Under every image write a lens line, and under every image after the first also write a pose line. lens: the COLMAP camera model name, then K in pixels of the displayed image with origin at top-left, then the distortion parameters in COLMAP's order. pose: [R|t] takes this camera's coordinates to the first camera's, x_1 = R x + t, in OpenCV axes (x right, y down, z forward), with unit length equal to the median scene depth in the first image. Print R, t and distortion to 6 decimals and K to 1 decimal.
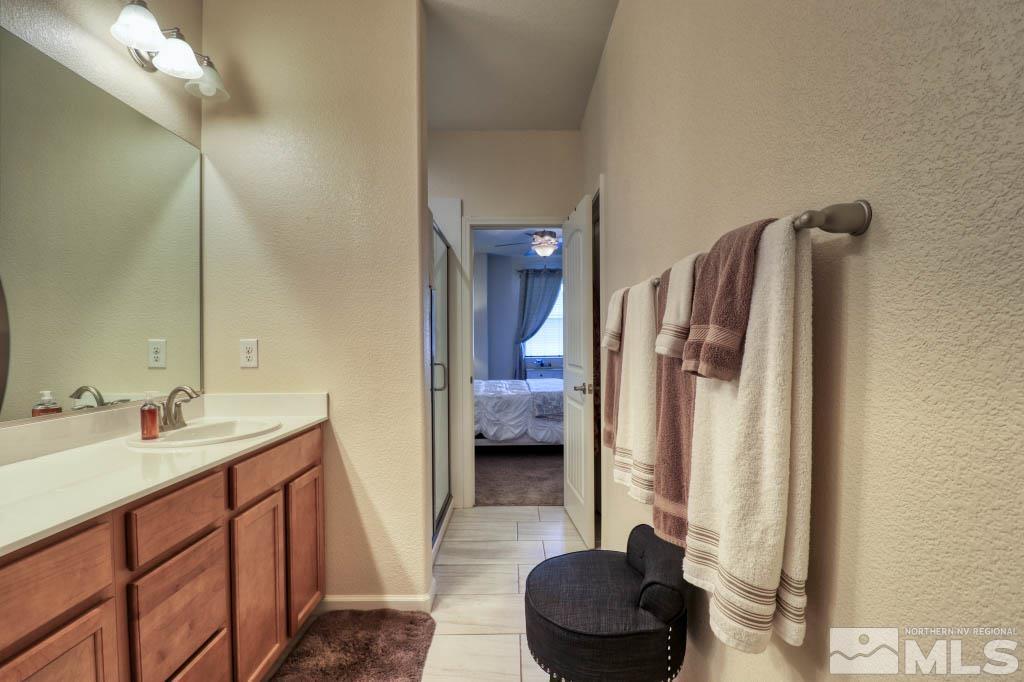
lens RADIAL K [[474.7, 0, 514.6], [0, 474.7, 341.2], [0, 0, 1]] dist [-0.003662, -0.010800]
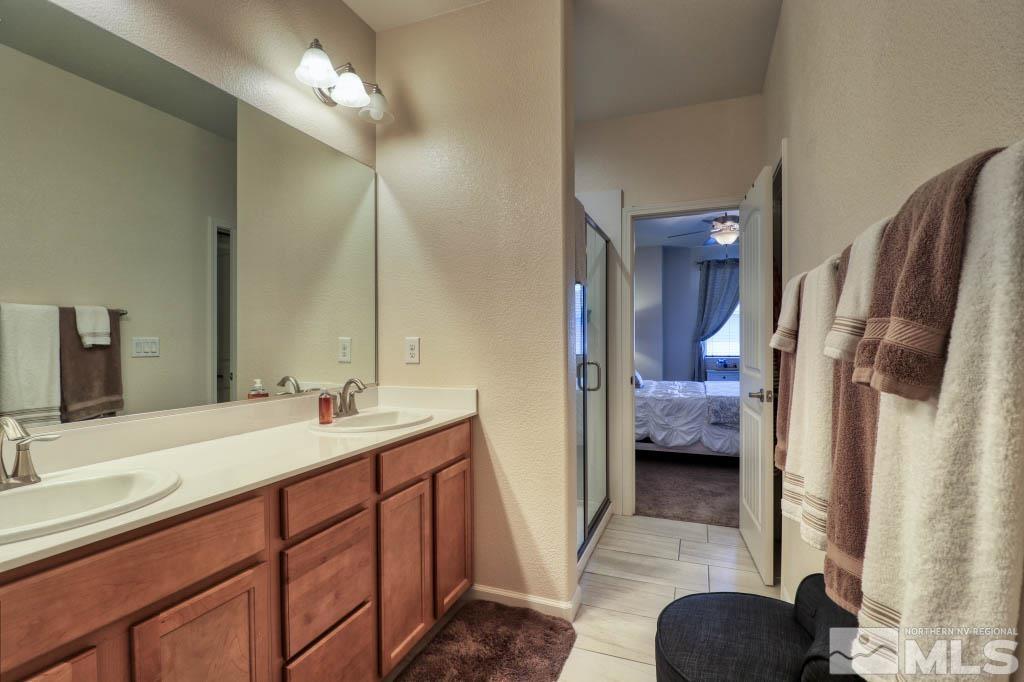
lens RADIAL K [[474.7, 0, 512.7], [0, 474.7, 341.3], [0, 0, 1]] dist [-0.003662, -0.010800]
pose [[0.929517, 0.003362, -0.368765, 0.070178], [-0.001692, 0.999987, 0.004854, -0.000782], [0.368776, -0.003888, 0.929510, 0.074519]]
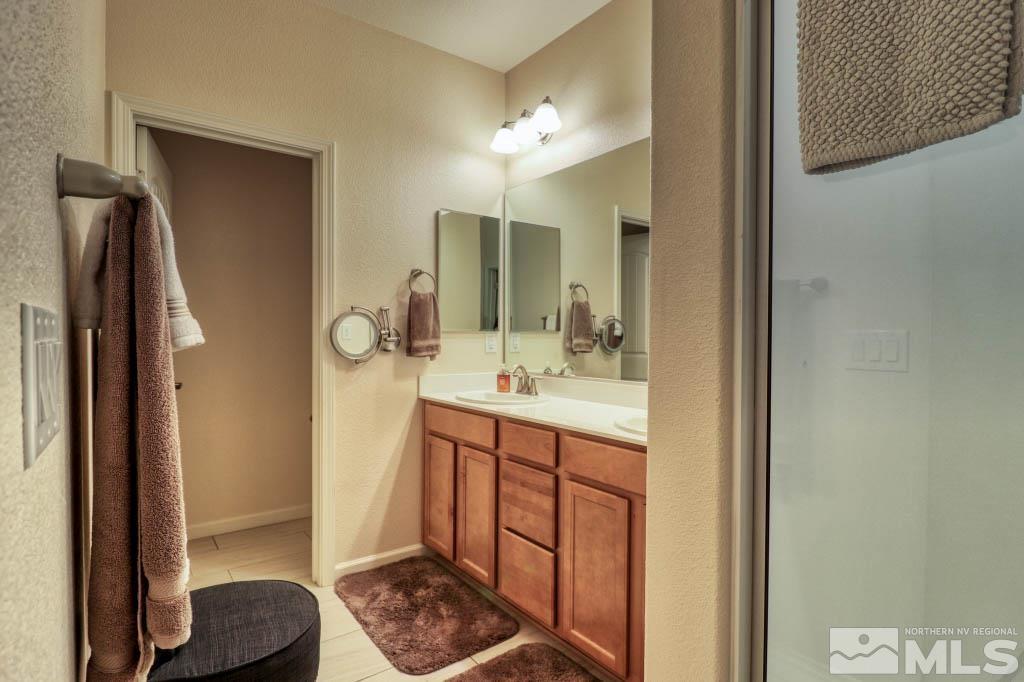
lens RADIAL K [[522.4, 0, 516.7], [0, 522.4, 341.1], [0, 0, 1]] dist [-0.012998, -0.001819]
pose [[-0.795354, 0.003252, -0.606136, 0.242156], [-0.002859, 0.999954, 0.009116, 0.008503], [0.606138, 0.008984, -0.795309, 1.512677]]
